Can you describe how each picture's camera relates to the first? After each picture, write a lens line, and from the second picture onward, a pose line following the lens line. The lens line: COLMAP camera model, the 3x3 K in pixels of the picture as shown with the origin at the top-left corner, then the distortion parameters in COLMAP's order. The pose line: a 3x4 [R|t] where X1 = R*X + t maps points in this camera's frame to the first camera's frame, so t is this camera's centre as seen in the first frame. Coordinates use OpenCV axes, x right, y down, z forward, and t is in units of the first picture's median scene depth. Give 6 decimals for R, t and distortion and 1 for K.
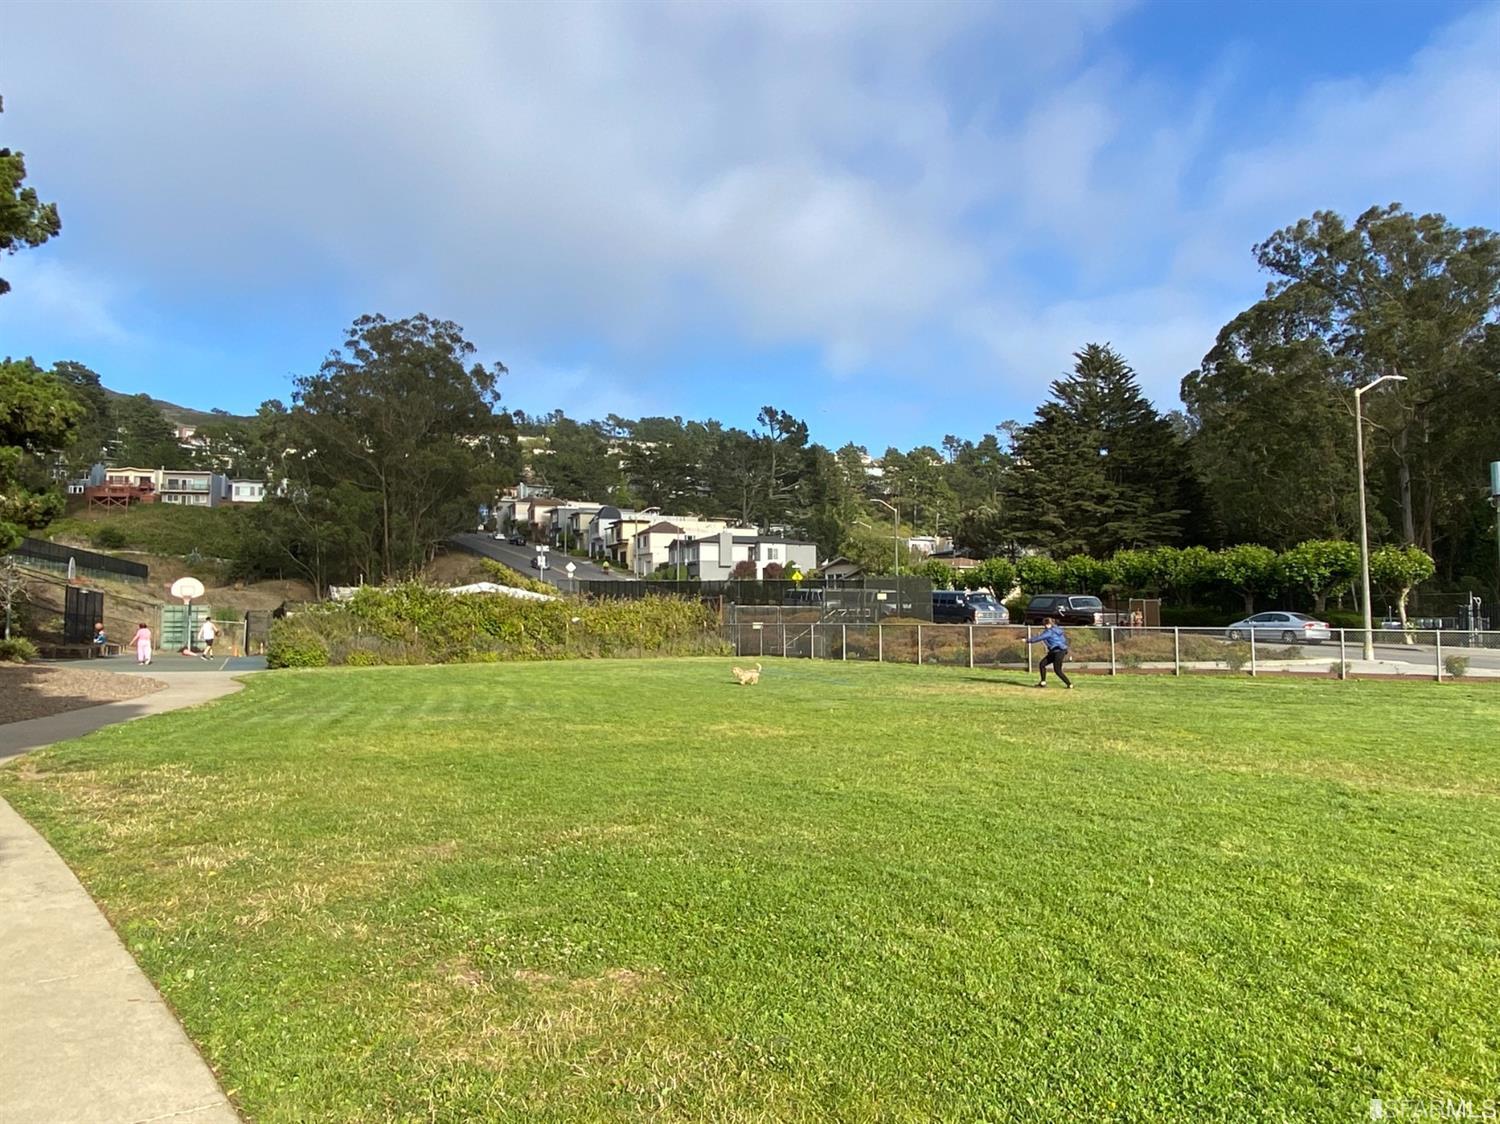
lens RADIAL K [[1042.1, 0, 752.1], [0, 1042.1, 559.7], [0, 0, 1]] dist [0.001980, -0.001585]
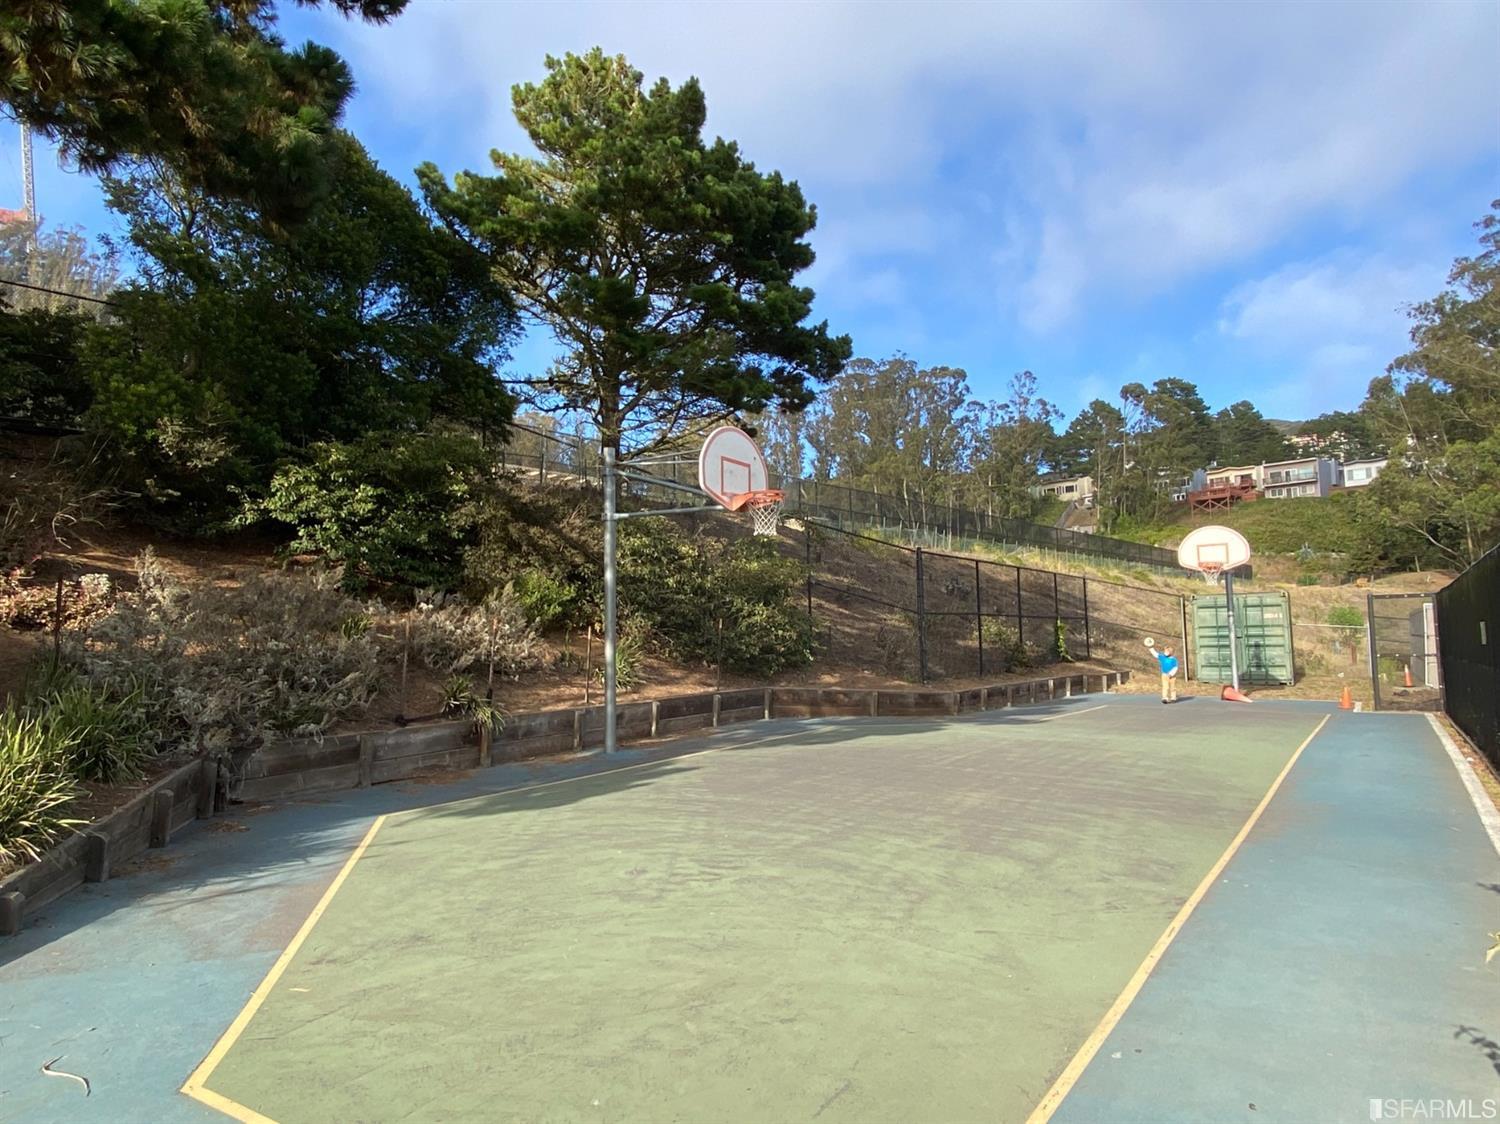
lens RADIAL K [[934.9, 0, 752.3], [0, 934.9, 556.7], [0, 0, 1]] dist [-0.003726, 0.000172]
pose [[0.503954, -0.083248, -0.859710, -0.090180], [0.068824, 0.996050, -0.056106, 0.011628], [0.860984, -0.030893, 0.507692, 0.191452]]
